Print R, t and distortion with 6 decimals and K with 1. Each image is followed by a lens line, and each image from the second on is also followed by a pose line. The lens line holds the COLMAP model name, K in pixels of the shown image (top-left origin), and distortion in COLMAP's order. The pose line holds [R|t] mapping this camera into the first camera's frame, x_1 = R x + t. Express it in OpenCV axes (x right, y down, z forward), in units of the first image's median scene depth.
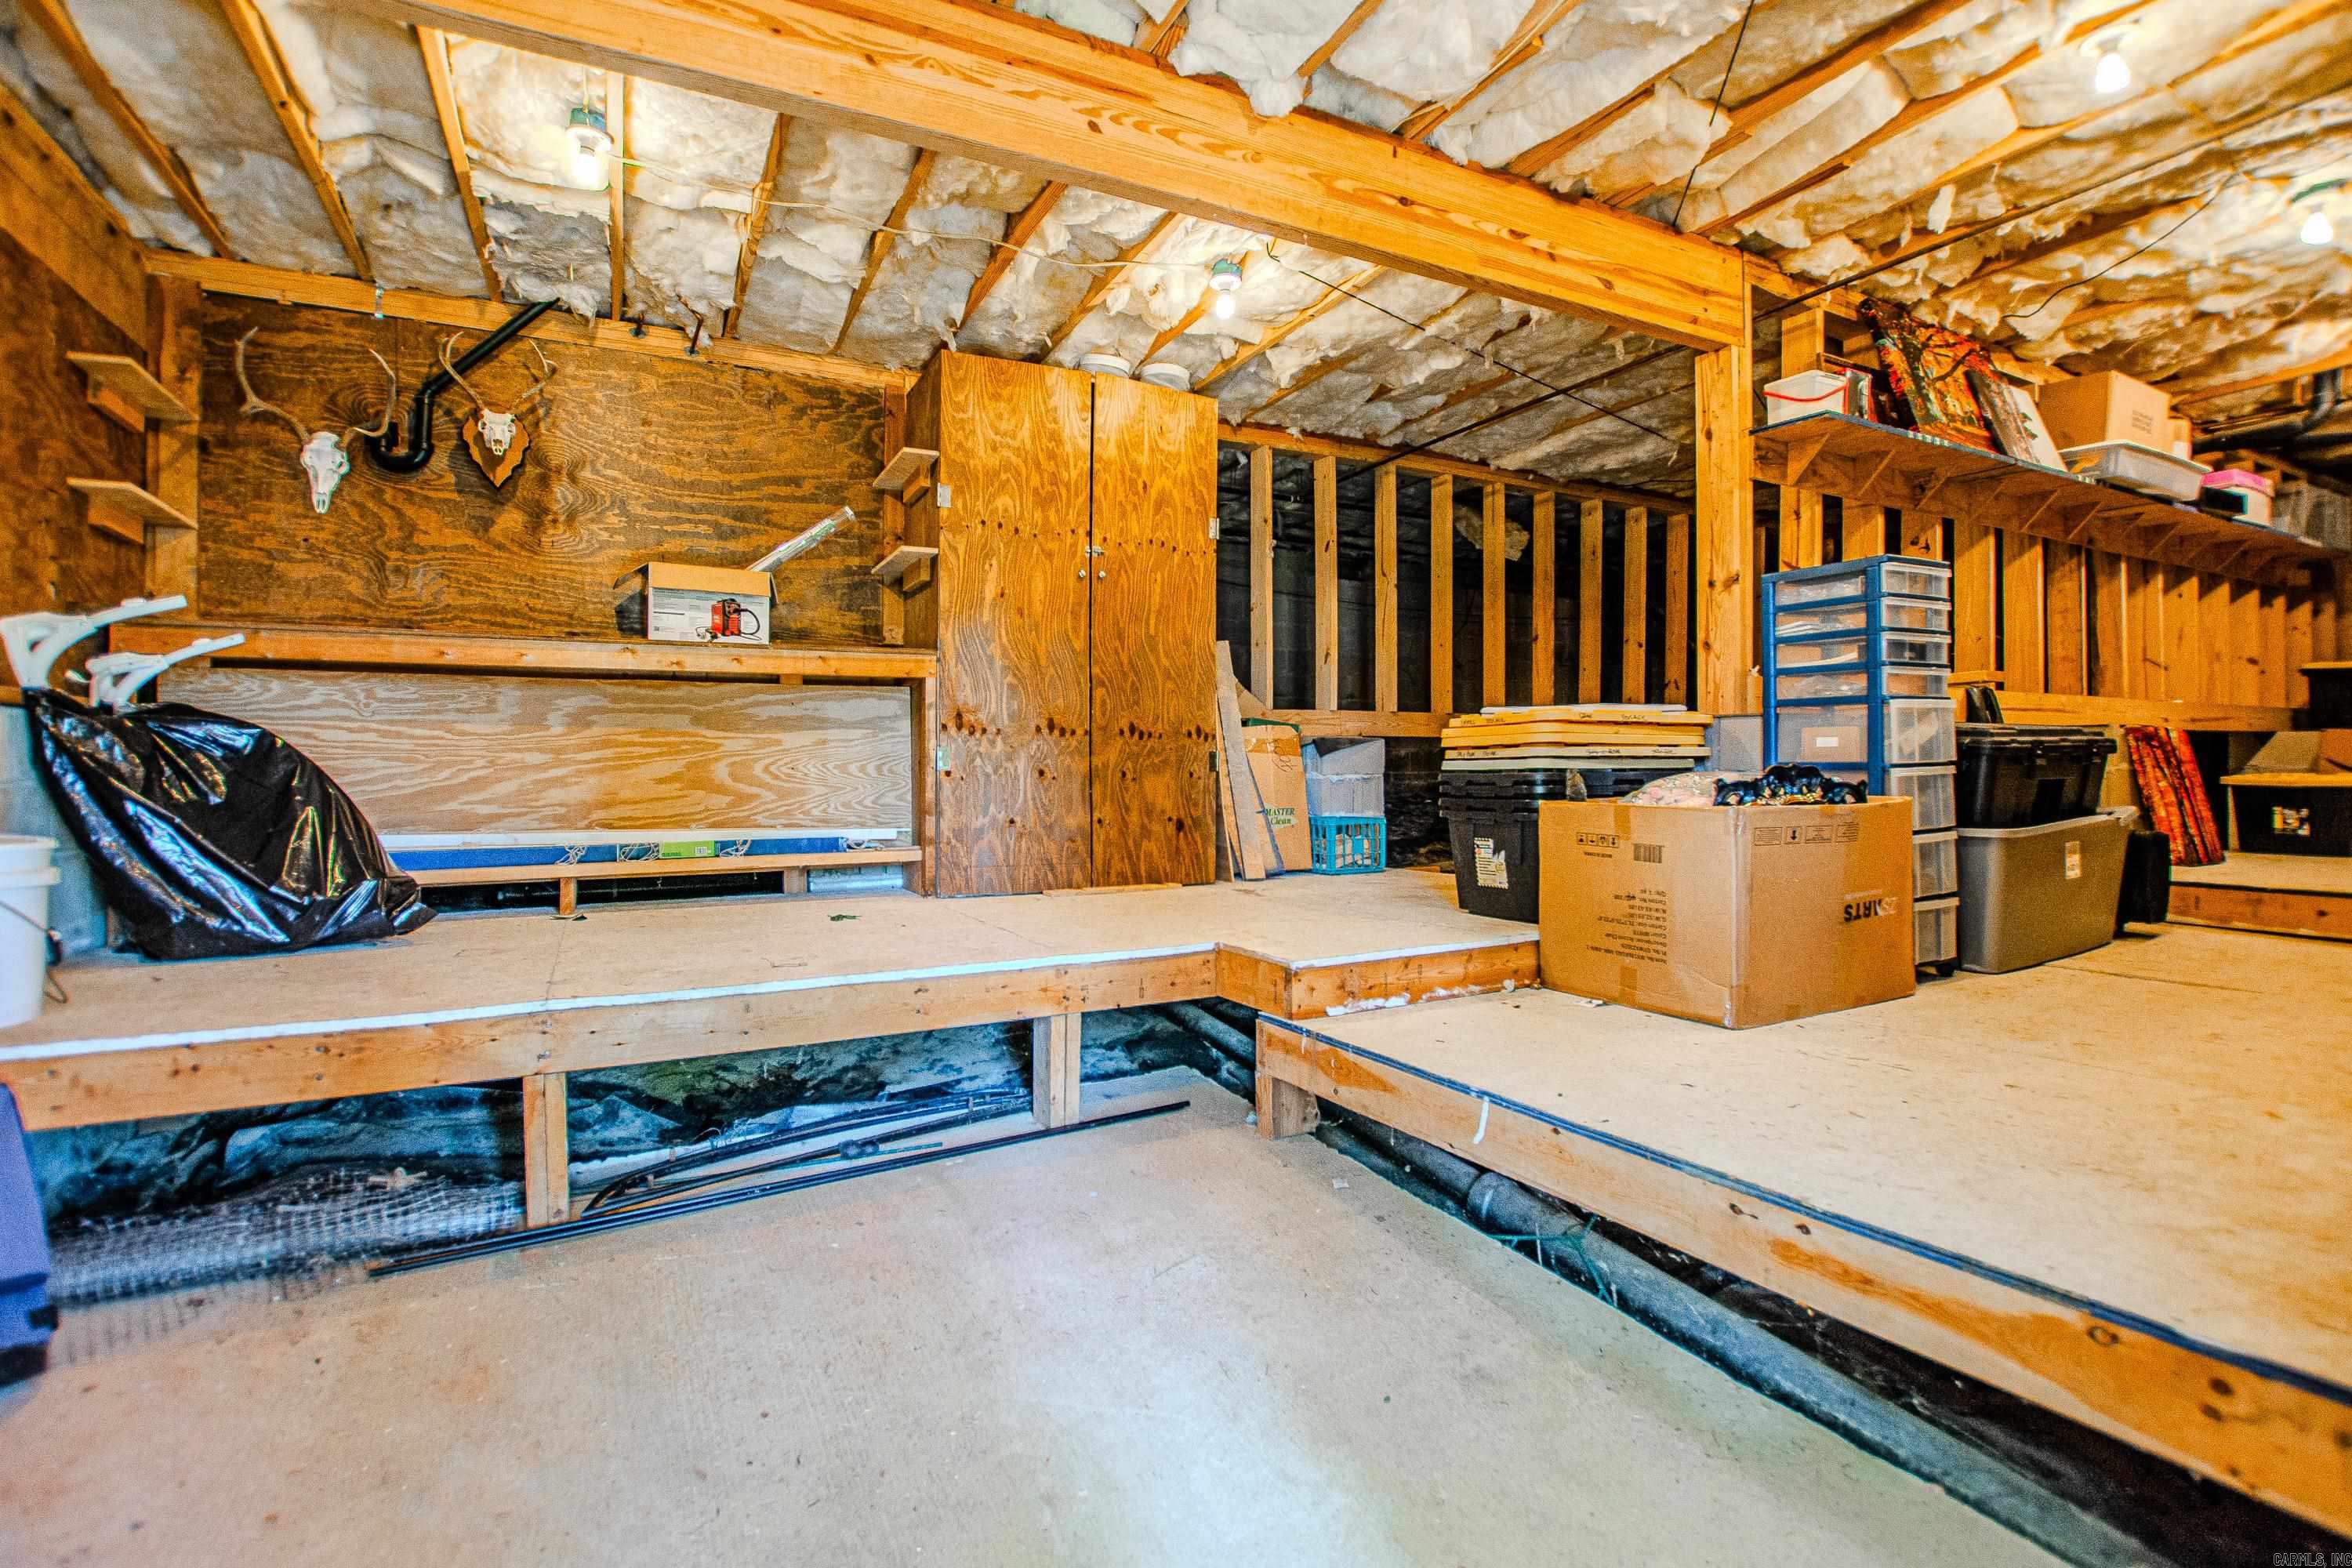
lens RADIAL K [[1073.7, 0, 1223.5], [0, 1073.7, 777.3], [0, 0, 1]] dist [-0.038950, 0.004672]
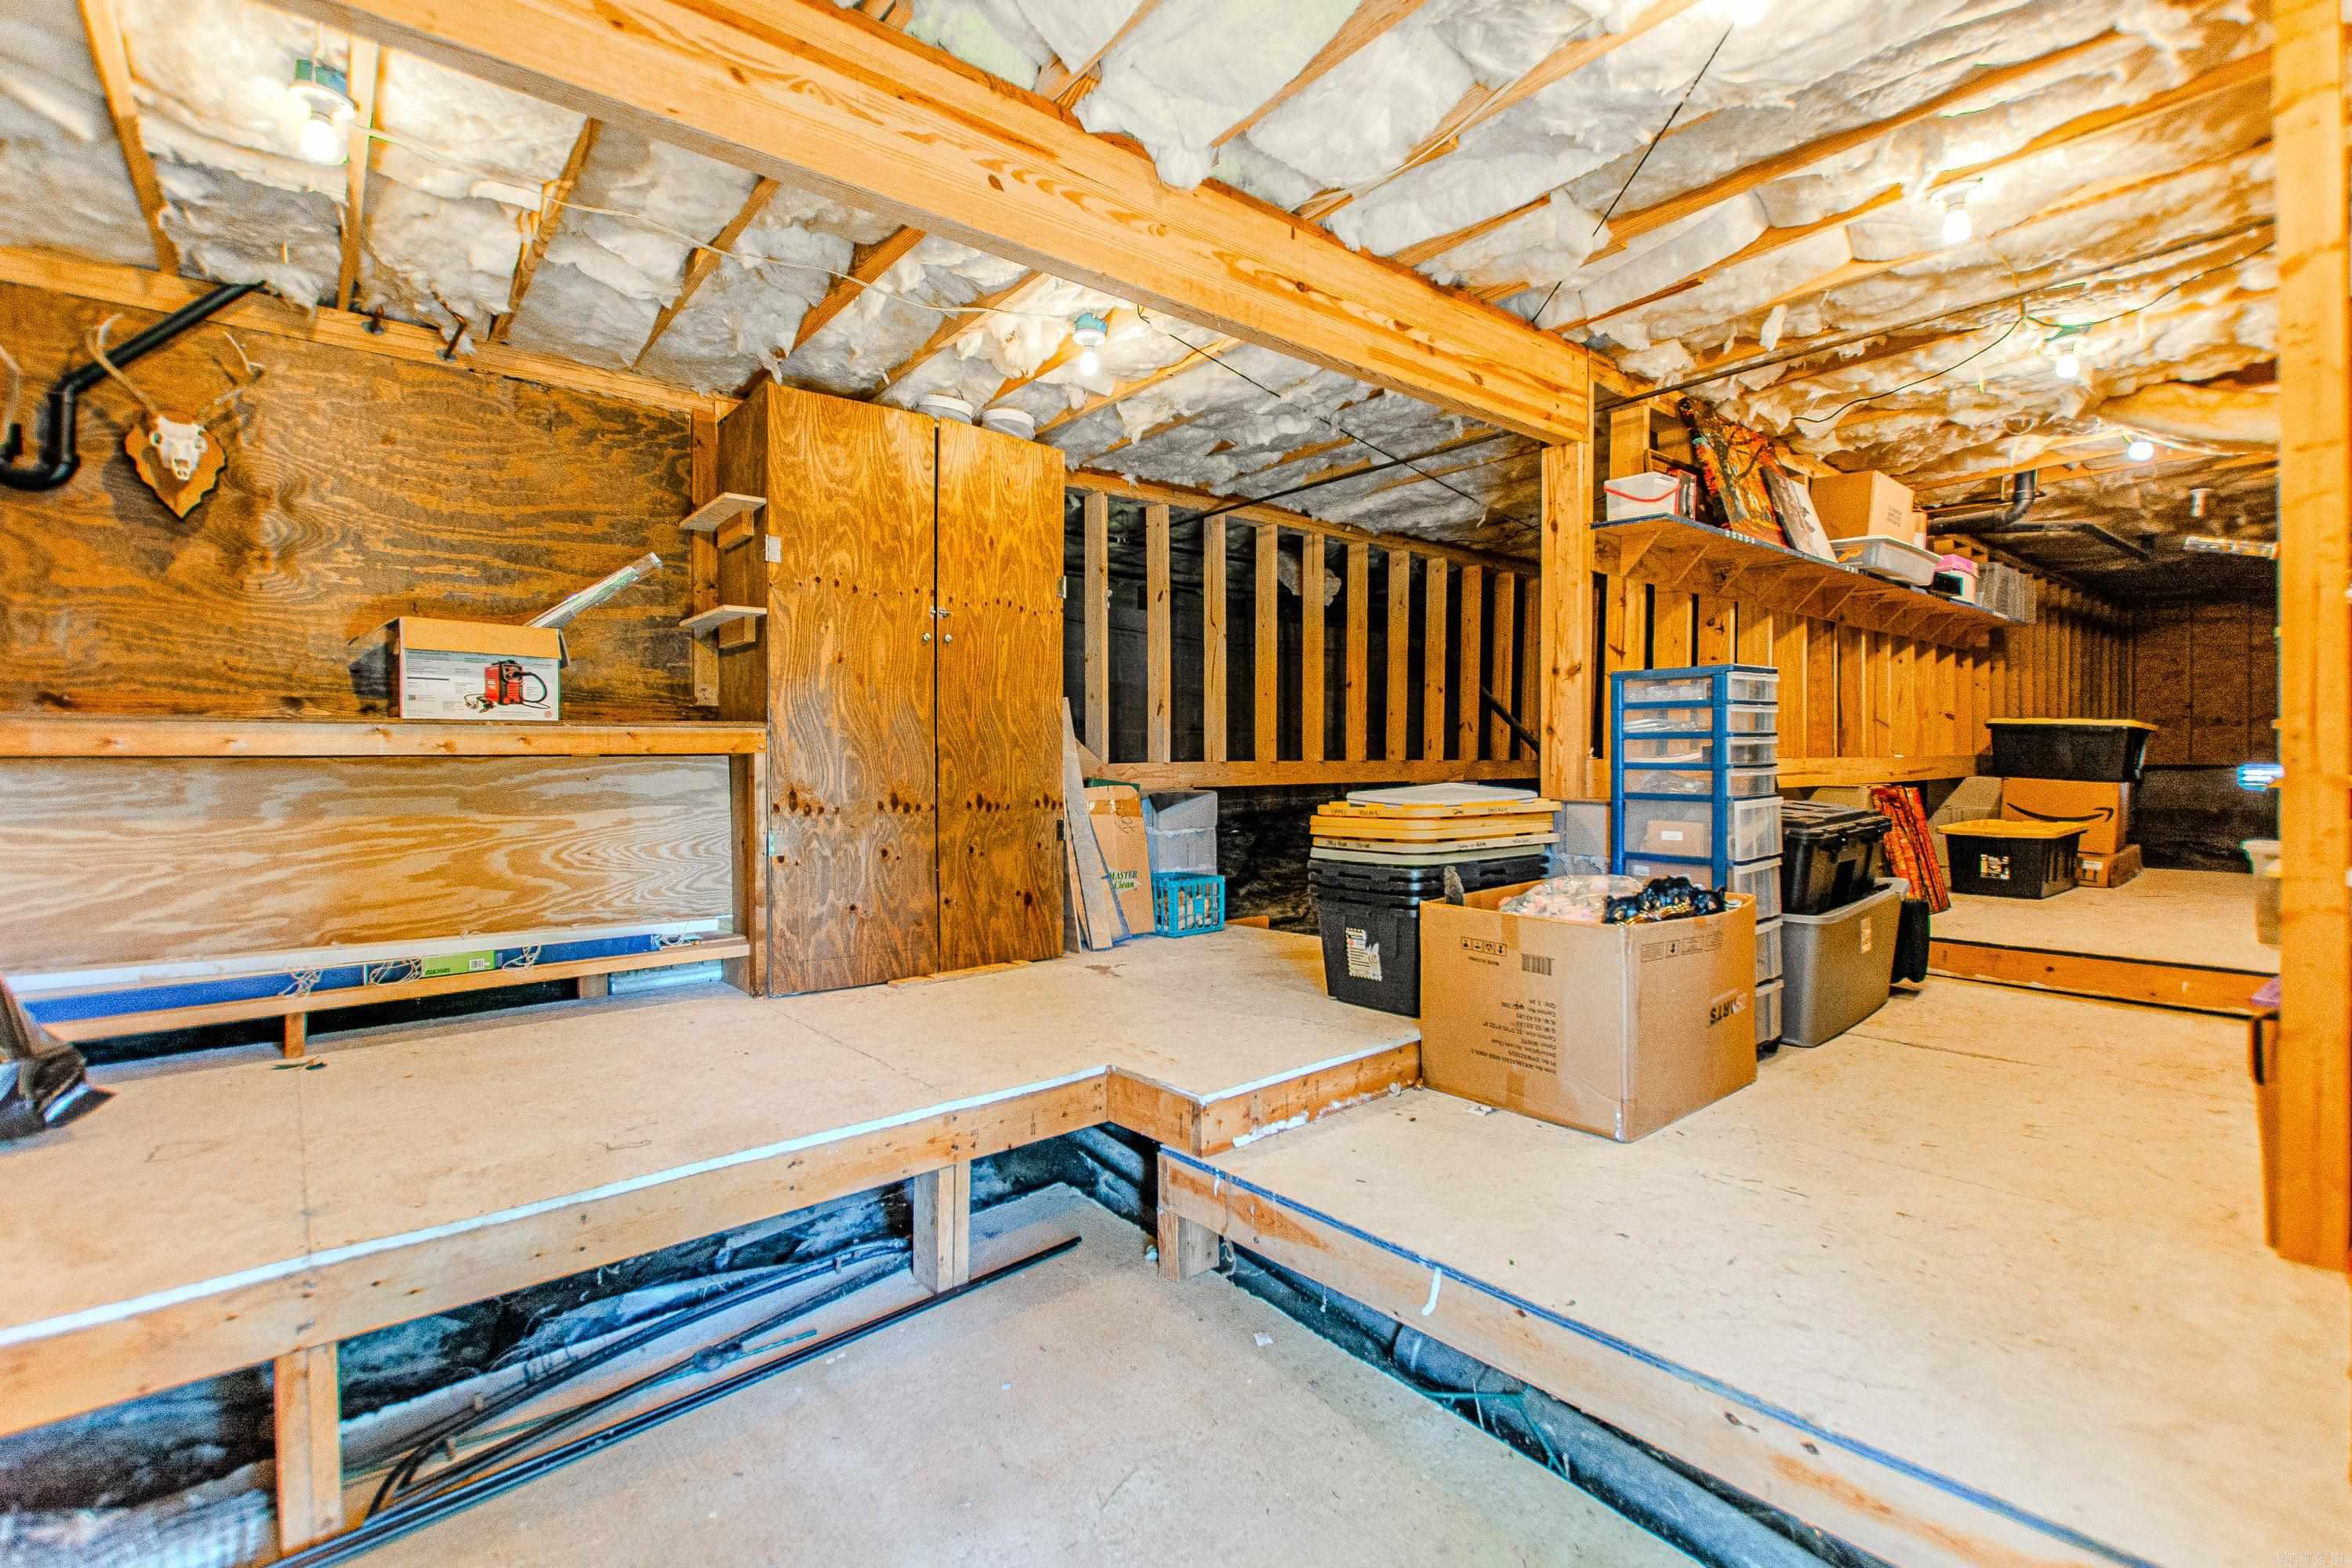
lens RADIAL K [[1028.8, 0, 1193.5], [0, 1028.8, 773.0], [0, 0, 1]] dist [0.003777, -0.004996]
pose [[0.978861, 0.002644, 0.204509, -0.096440], [-0.006440, 0.999819, 0.017900, -0.097529], [-0.204425, -0.018839, 0.978701, 0.079740]]
